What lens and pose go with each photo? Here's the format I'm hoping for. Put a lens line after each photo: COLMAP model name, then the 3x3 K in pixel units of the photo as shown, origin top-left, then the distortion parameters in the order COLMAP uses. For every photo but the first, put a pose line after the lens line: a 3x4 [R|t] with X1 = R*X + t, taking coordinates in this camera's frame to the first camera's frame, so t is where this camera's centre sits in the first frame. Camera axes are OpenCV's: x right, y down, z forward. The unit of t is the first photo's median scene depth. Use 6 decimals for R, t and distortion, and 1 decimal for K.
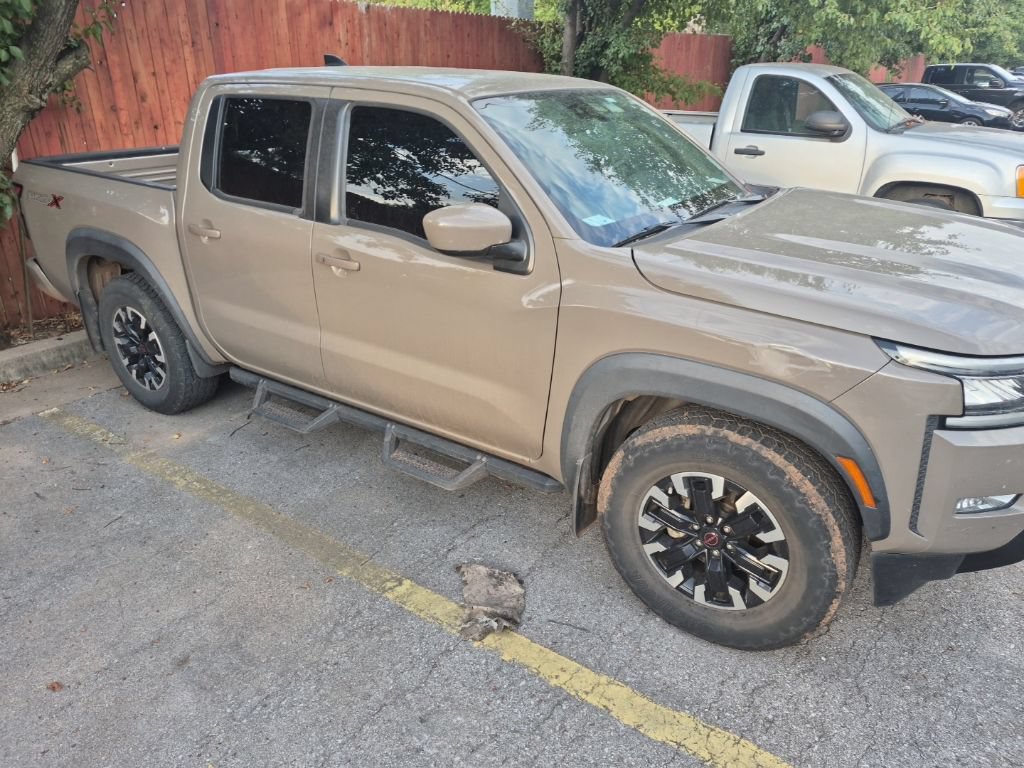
lens RADIAL K [[727.5, 0, 516.2], [0, 727.5, 379.9], [0, 0, 1]] dist [0.083523, -0.093056]
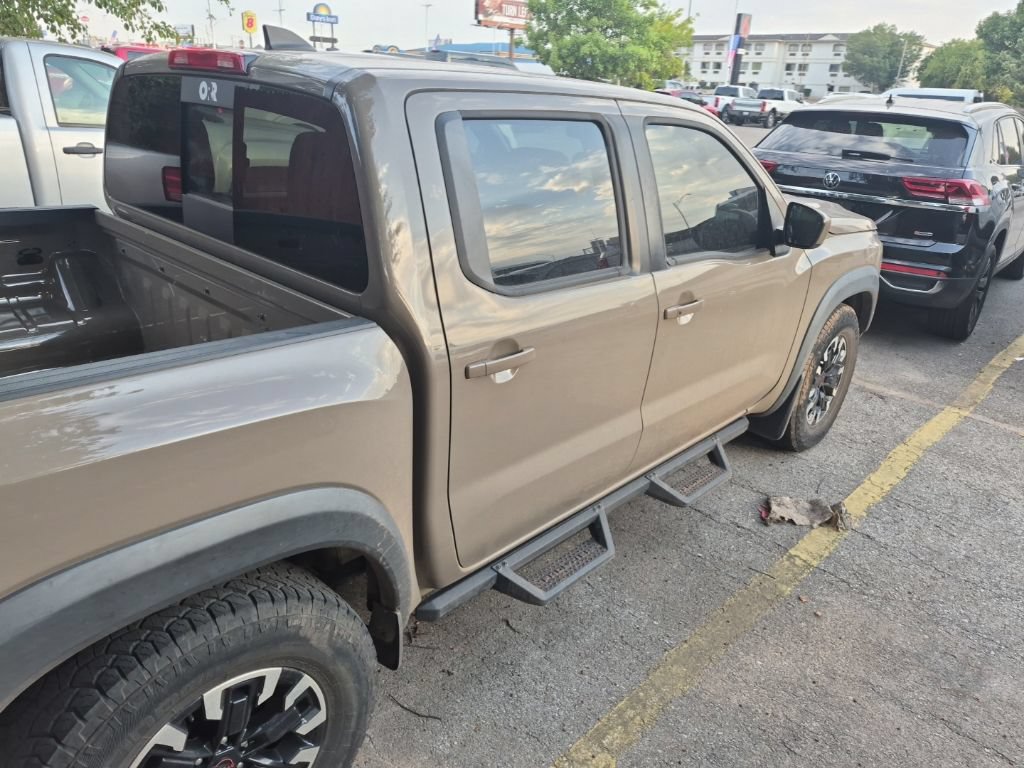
lens RADIAL K [[727.5, 0, 516.2], [0, 727.5, 379.9], [0, 0, 1]] dist [0.083523, -0.093056]
pose [[0.142036, -0.366777, 0.919402, -1.016914], [0.335451, 0.891694, 0.303900, -0.385429], [-0.931289, 0.265249, 0.249688, 0.940604]]
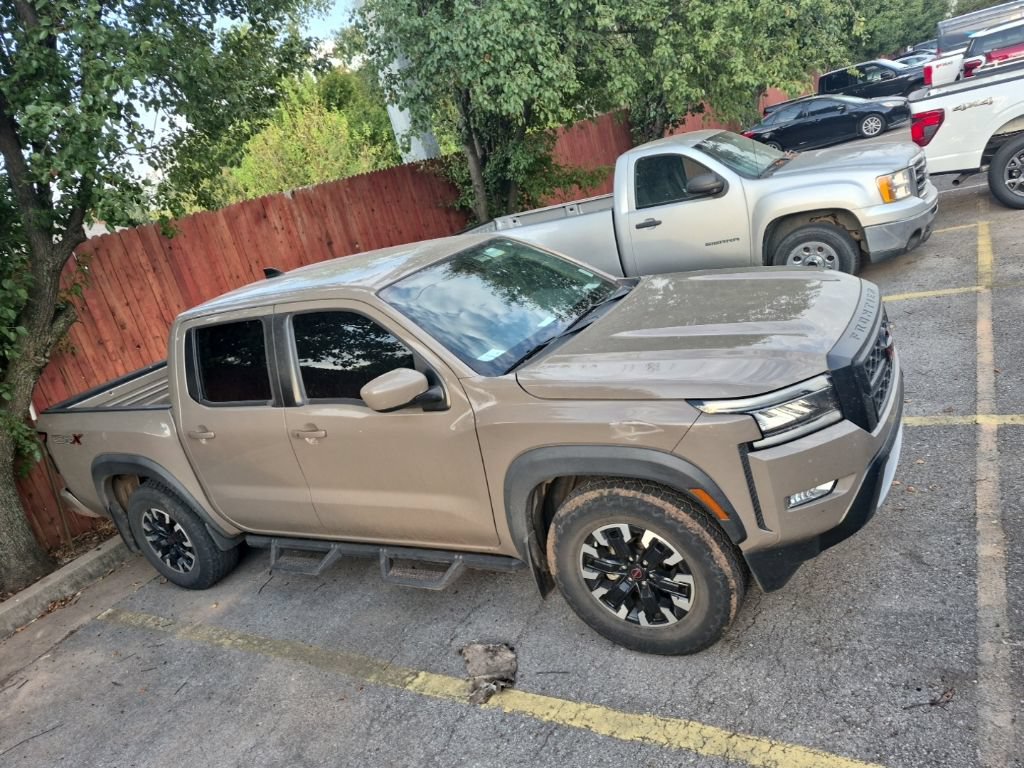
lens RADIAL K [[736.3, 0, 499.5], [0, 736.3, 388.8], [0, 0, 1]] dist [0.102148, -0.130342]
pose [[0.964935, -0.262168, -0.012973, 0.105197], [0.259306, 0.959741, -0.107972, -0.011117], [0.040758, 0.100822, 0.994069, -0.254036]]
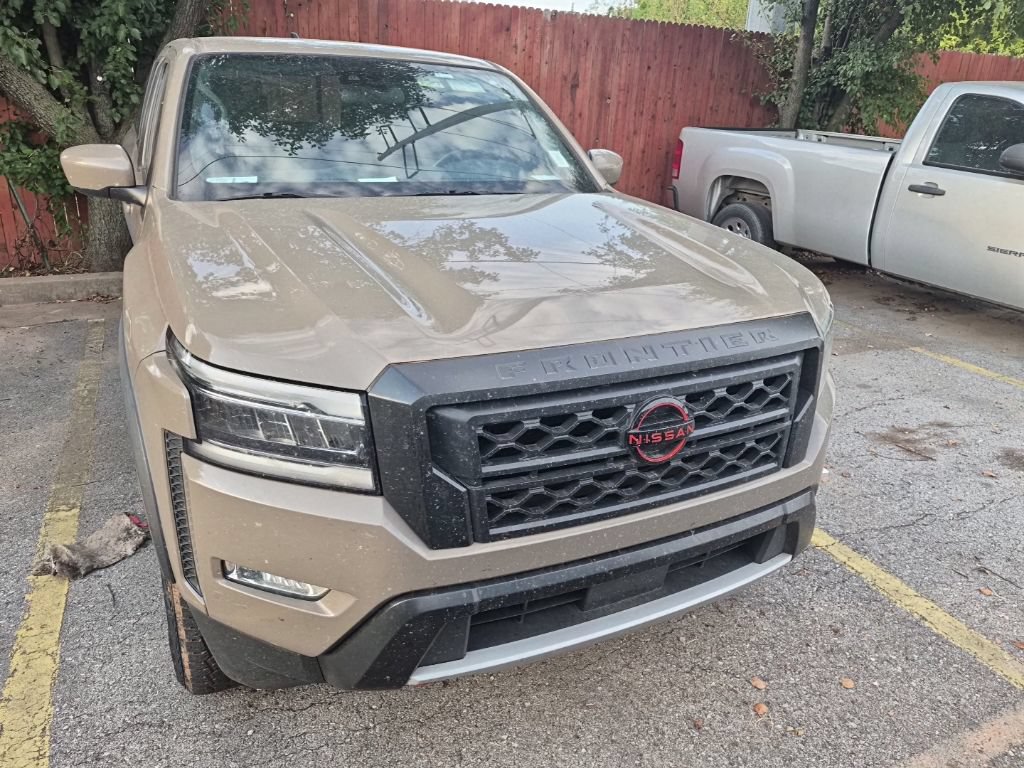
lens RADIAL K [[728.4, 0, 512.0], [0, 728.4, 384.0], [0, 0, 1]] dist [0.045913, -0.028631]
pose [[0.867678, 0.219623, -0.445982, 0.733182], [-0.234227, 0.971912, 0.022916, -0.059793], [0.438488, 0.084577, 0.894748, 0.291083]]
